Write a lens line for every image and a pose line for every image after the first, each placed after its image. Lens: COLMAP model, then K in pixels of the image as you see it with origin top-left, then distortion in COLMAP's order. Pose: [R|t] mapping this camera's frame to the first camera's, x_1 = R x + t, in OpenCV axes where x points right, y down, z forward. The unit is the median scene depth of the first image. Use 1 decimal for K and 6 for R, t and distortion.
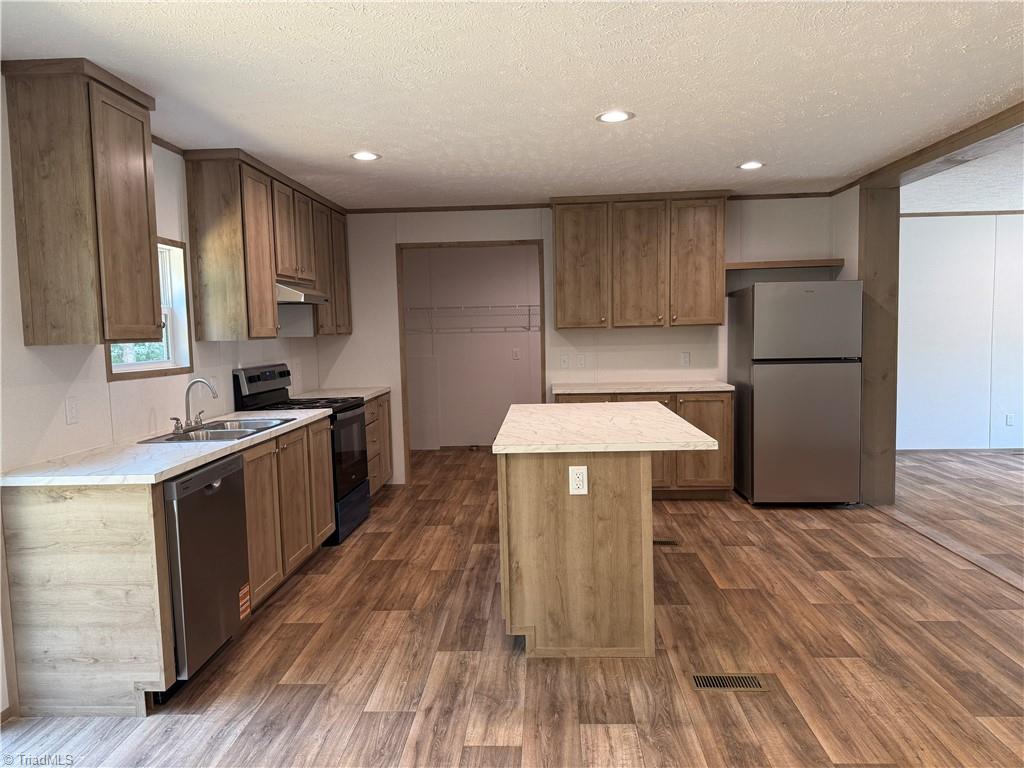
lens RADIAL K [[722.8, 0, 514.1], [0, 722.8, 386.1], [0, 0, 1]] dist [0.029432, -0.019753]
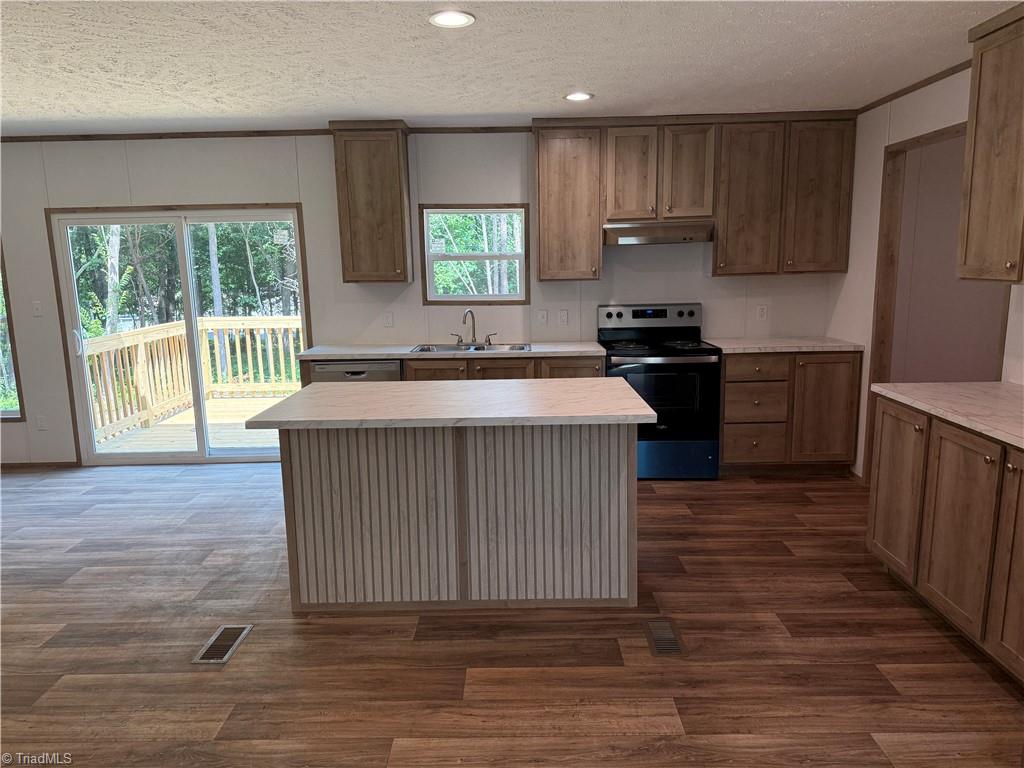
lens RADIAL K [[722.8, 0, 508.4], [0, 722.8, 388.1], [0, 0, 1]] dist [0.029432, -0.019753]
pose [[0.031470, 0.194696, -0.980359, 1.114139], [-0.062274, 0.979321, 0.192491, -0.155187], [0.997563, 0.054993, 0.042944, 1.193976]]
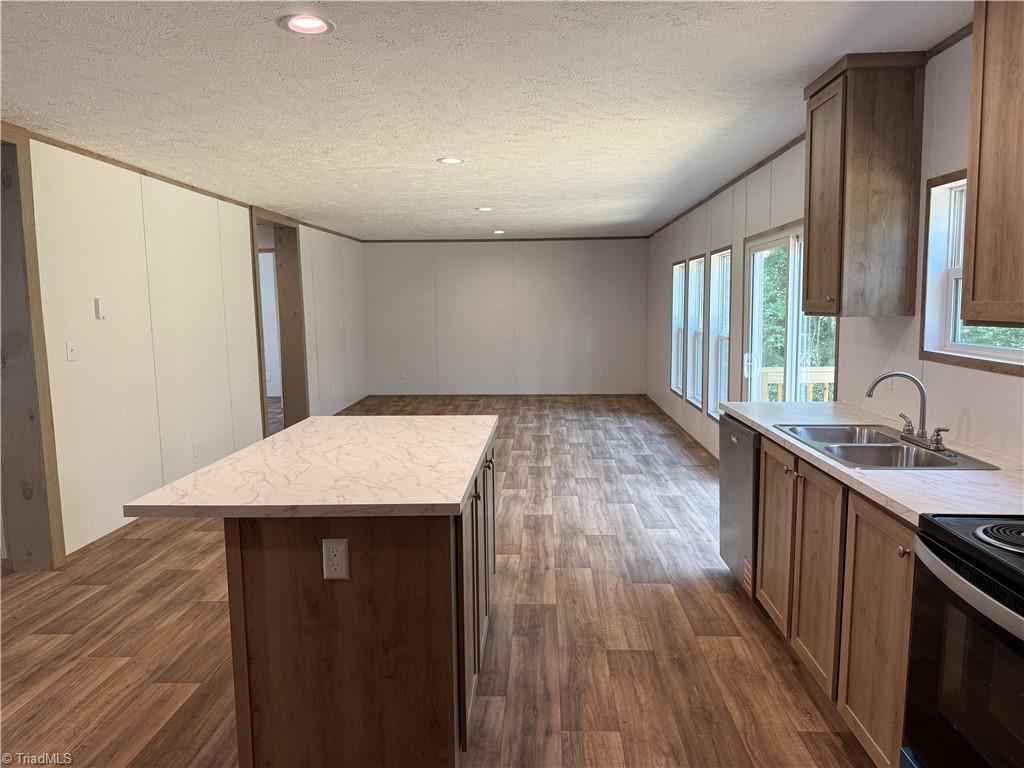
lens RADIAL K [[722.8, 0, 507.2], [0, 722.8, 379.7], [0, 0, 1]] dist [0.029432, -0.019753]
pose [[-0.999213, 0.038561, 0.009304, -0.054234], [0.039613, 0.982299, 0.183083, -0.176951], [-0.002080, 0.183307, -0.983053, 2.005759]]
